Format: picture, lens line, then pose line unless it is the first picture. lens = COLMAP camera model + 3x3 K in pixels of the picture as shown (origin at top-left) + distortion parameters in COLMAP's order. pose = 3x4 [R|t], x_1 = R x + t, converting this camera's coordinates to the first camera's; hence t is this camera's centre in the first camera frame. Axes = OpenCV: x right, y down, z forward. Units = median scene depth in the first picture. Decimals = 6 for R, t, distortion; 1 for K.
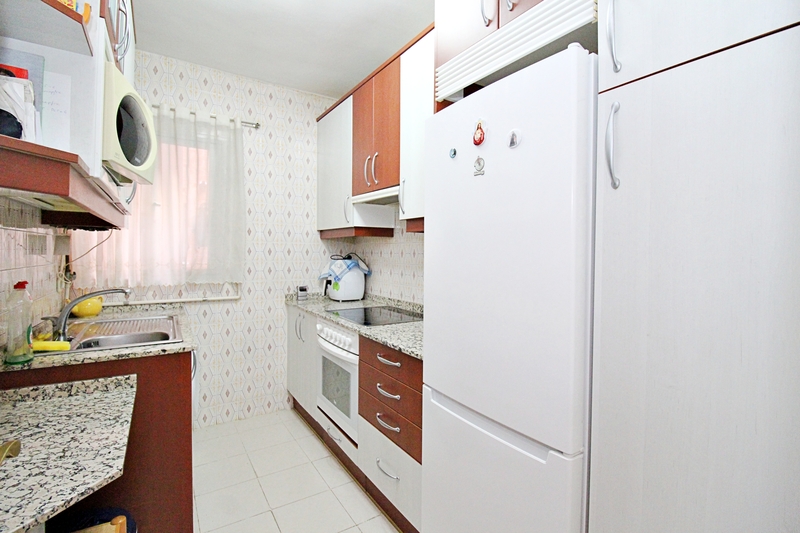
lens RADIAL K [[374.6, 0, 403.6], [0, 374.6, 256.3], [0, 0, 1]] dist [-0.001042, -0.012143]
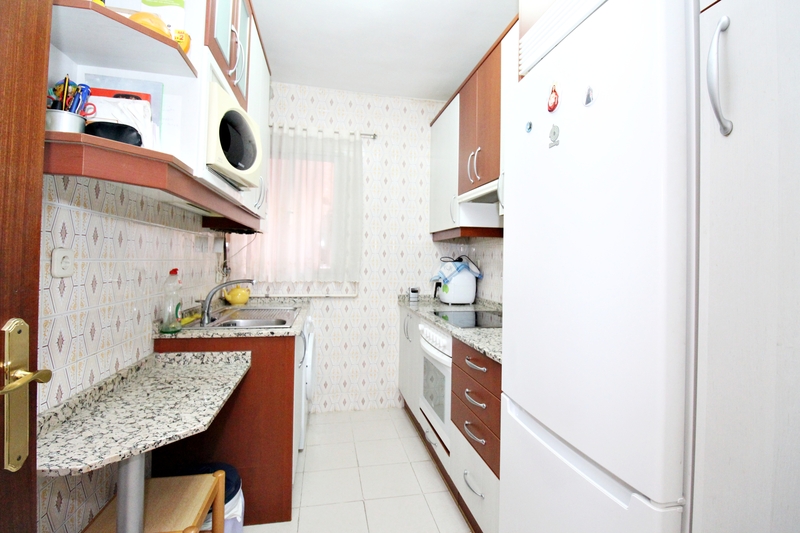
lens RADIAL K [[374.6, 0, 403.6], [0, 374.6, 256.3], [0, 0, 1]] dist [-0.001042, -0.012143]
pose [[0.930146, 0.001311, -0.367188, 0.114365], [-0.012310, 0.999543, -0.027614, 0.033574], [0.366984, 0.030205, 0.929737, 0.058191]]
